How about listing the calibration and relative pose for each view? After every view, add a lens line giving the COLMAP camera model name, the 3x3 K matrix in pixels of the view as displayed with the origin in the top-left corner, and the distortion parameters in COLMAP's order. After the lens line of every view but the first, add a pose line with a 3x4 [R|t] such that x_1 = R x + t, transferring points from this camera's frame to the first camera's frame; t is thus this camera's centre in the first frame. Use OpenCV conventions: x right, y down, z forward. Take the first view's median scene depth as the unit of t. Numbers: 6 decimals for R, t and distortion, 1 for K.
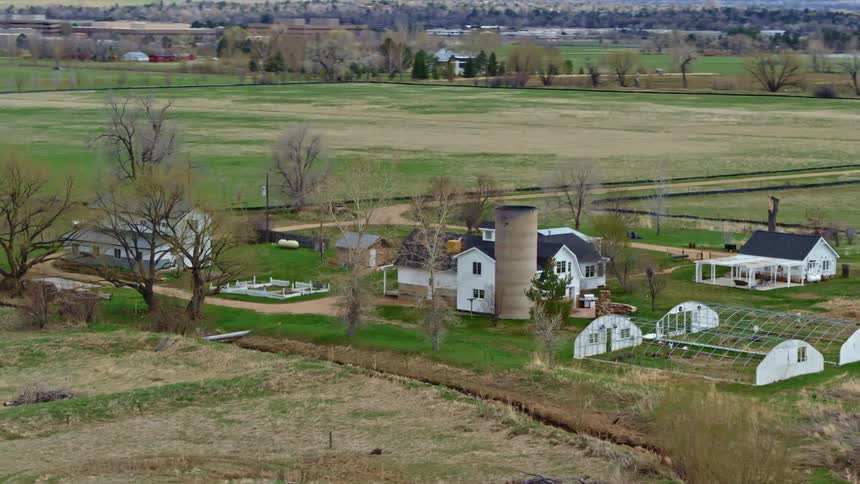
lens RADIAL K [[2297.3, 0, 430.0], [0, 2297.3, 242.0], [0, 0, 1]] dist [0.075761, 0.669249]
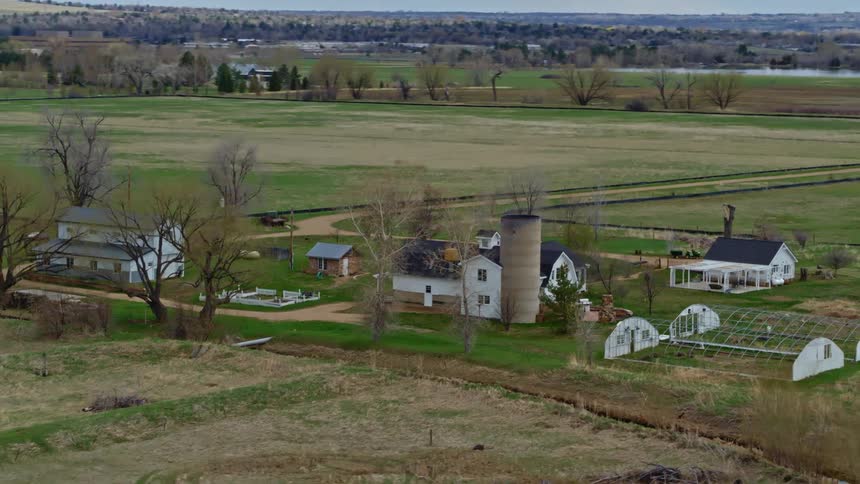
lens RADIAL K [[2297.3, 0, 430.0], [0, 2297.3, 242.0], [0, 0, 1]] dist [0.075761, 0.669249]
pose [[0.993406, -0.008410, 0.114343, -0.110276], [0.009052, 0.999946, -0.005091, 0.001346], [-0.114294, 0.006092, 0.993428, -0.031593]]
